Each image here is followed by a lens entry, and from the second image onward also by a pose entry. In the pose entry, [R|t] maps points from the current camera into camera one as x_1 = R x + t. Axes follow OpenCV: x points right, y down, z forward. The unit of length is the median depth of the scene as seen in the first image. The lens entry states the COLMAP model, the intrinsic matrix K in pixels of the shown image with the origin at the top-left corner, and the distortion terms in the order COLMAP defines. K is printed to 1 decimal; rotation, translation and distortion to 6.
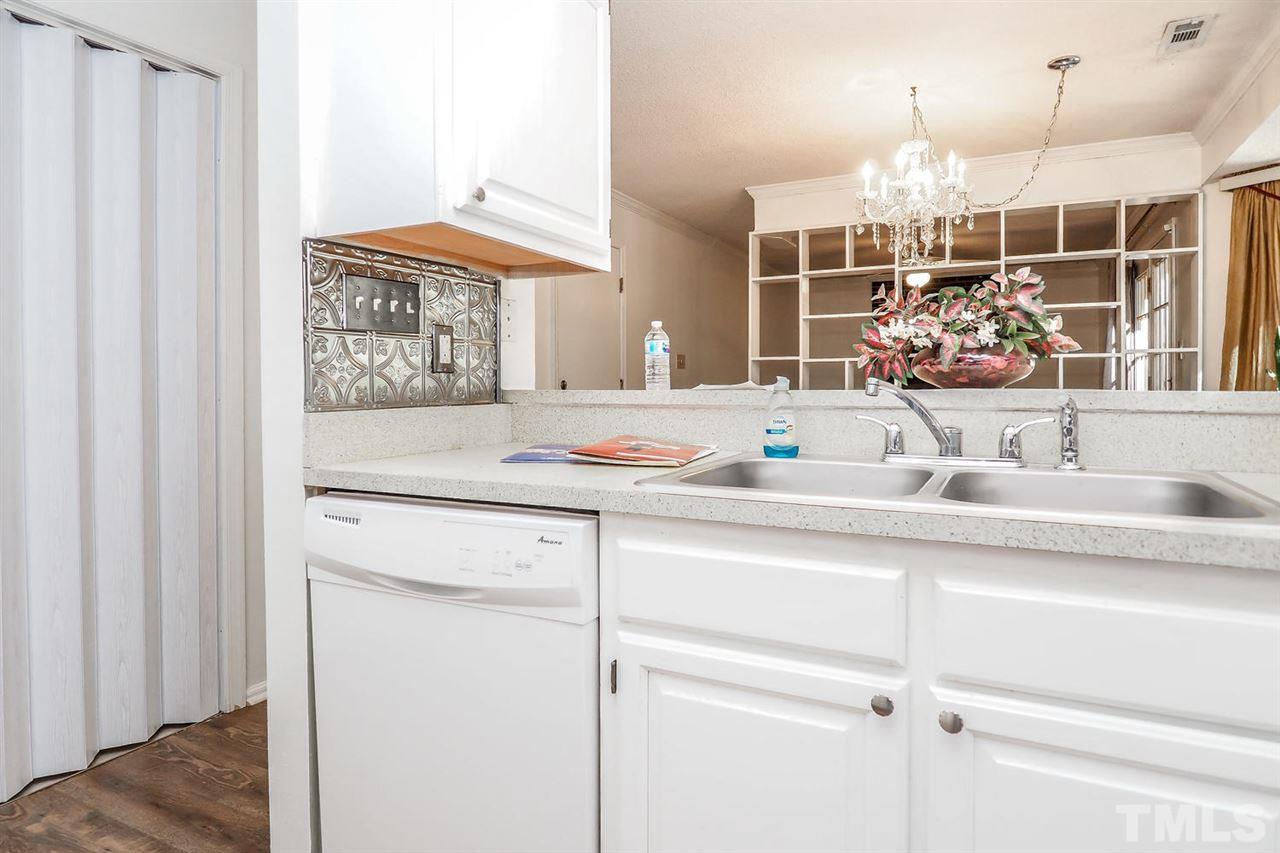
lens RADIAL K [[712.3, 0, 646.0], [0, 712.3, 383.4], [0, 0, 1]] dist [-0.011529, -0.000583]
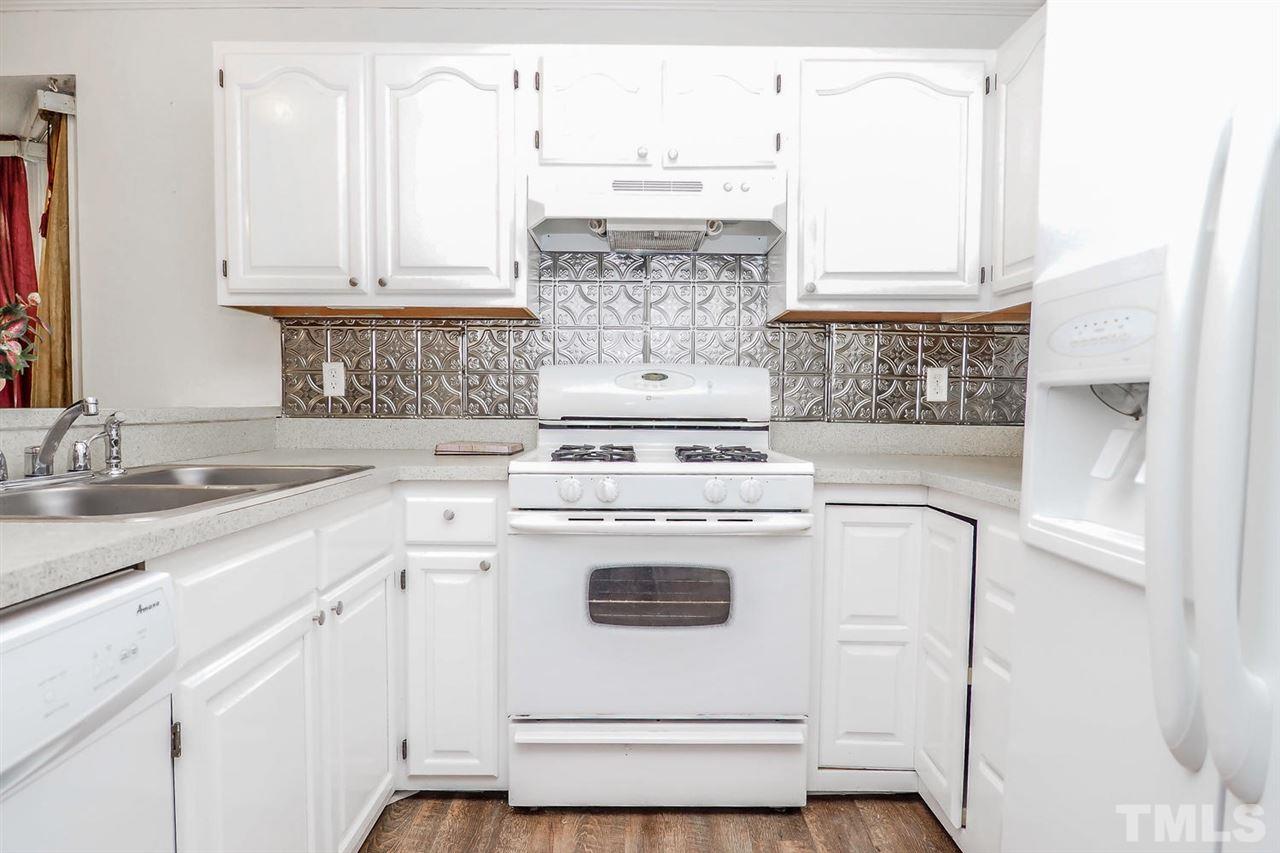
lens RADIAL K [[722.7, 0, 645.6], [0, 722.7, 441.7], [0, 0, 1]] dist [-0.010948, -0.002259]
pose [[-0.454913, -0.044965, 0.889400, -0.884348], [-0.004221, 0.998822, 0.048338, 0.002323], [-0.890526, 0.018235, -0.454567, 0.722996]]
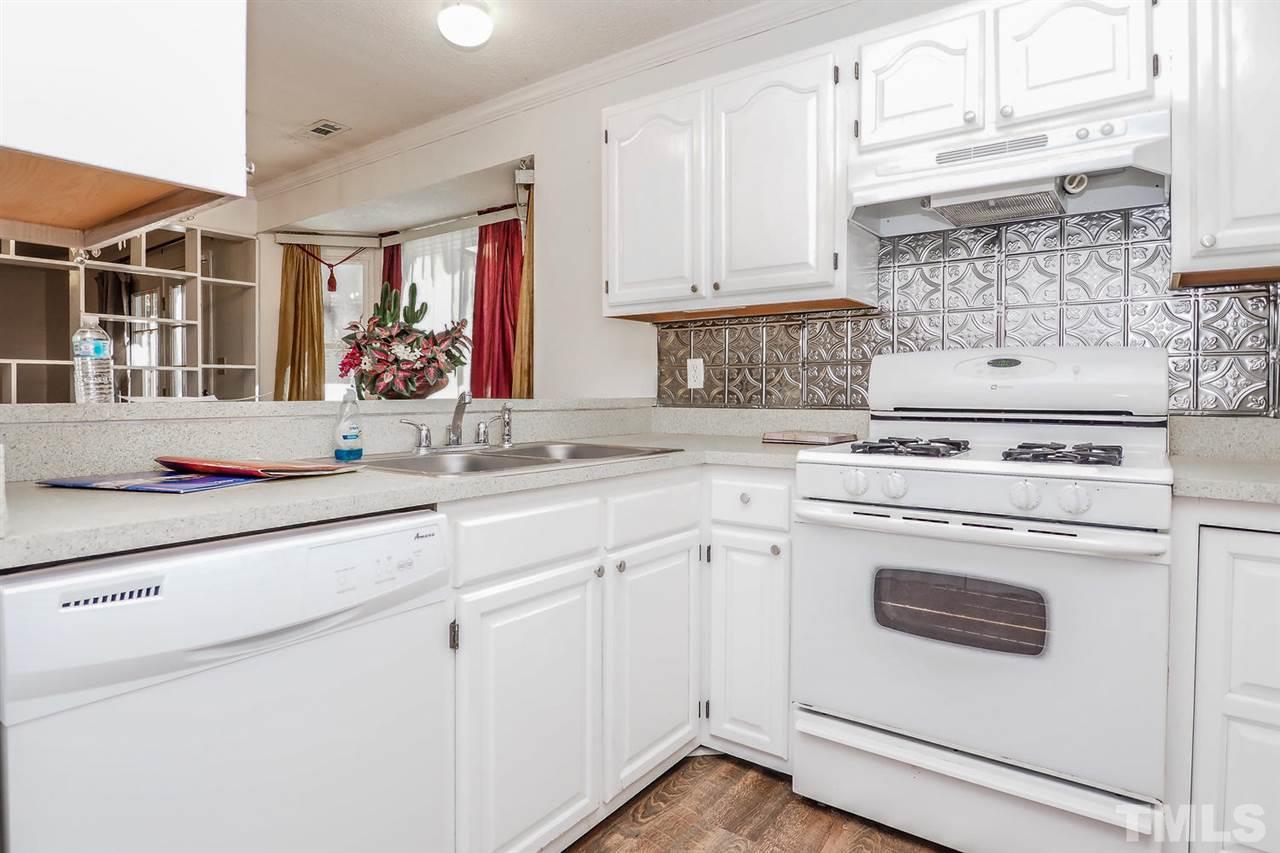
lens RADIAL K [[723.0, 0, 629.9], [0, 723.0, 409.6], [0, 0, 1]] dist [-0.003722, -0.000490]
pose [[0.177216, -0.018402, 0.984000, -0.990024], [-0.001919, 0.999817, 0.019043, 0.001071], [-0.984170, -0.005263, 0.177148, 0.400566]]
